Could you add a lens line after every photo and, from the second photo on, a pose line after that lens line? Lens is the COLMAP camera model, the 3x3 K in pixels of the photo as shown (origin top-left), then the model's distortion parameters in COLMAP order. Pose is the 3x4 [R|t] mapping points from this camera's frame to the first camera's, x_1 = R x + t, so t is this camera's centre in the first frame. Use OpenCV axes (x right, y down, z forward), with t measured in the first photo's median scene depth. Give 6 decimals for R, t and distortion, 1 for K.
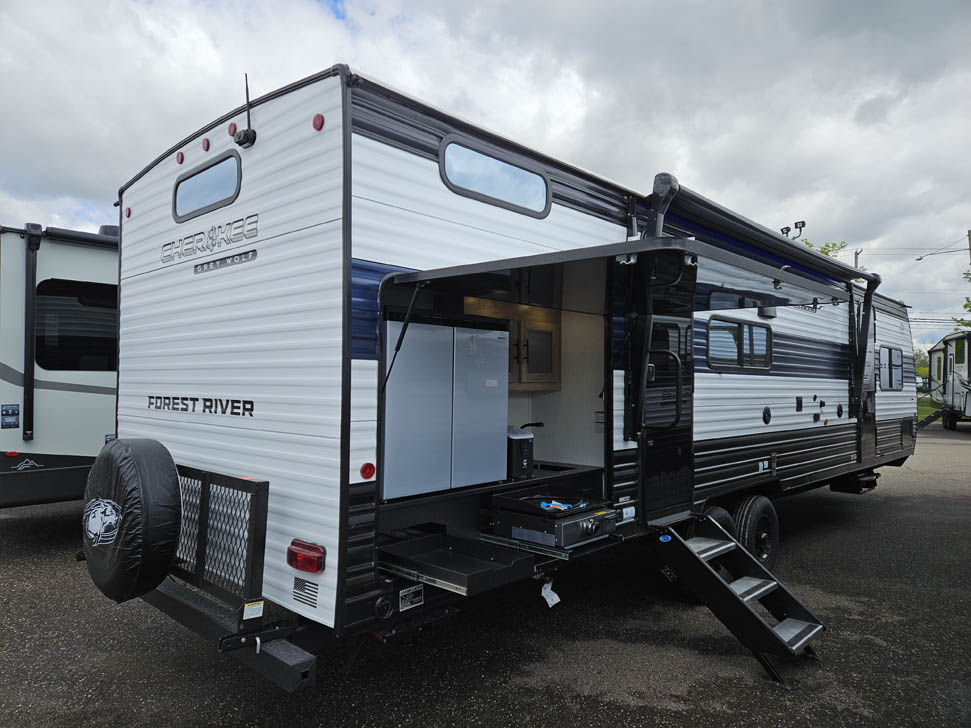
lens RADIAL K [[642.8, 0, 485.5], [0, 642.8, 364.0], [0, 0, 1]] dist [0.090395, -0.068880]
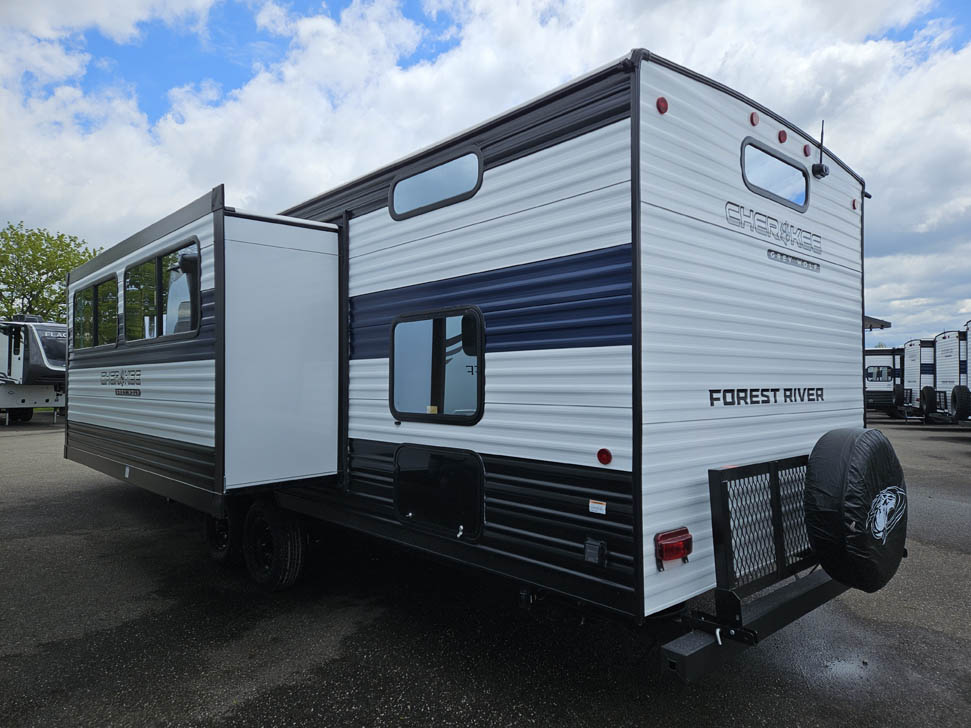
lens RADIAL K [[642.8, 0, 485.5], [0, 642.8, 364.0], [0, 0, 1]] dist [0.090395, -0.068880]
pose [[0.066838, 0.004256, 0.997755, -1.447745], [-0.041904, 0.999121, -0.001455, 0.034871], [-0.996884, -0.041712, 0.066958, 1.367803]]
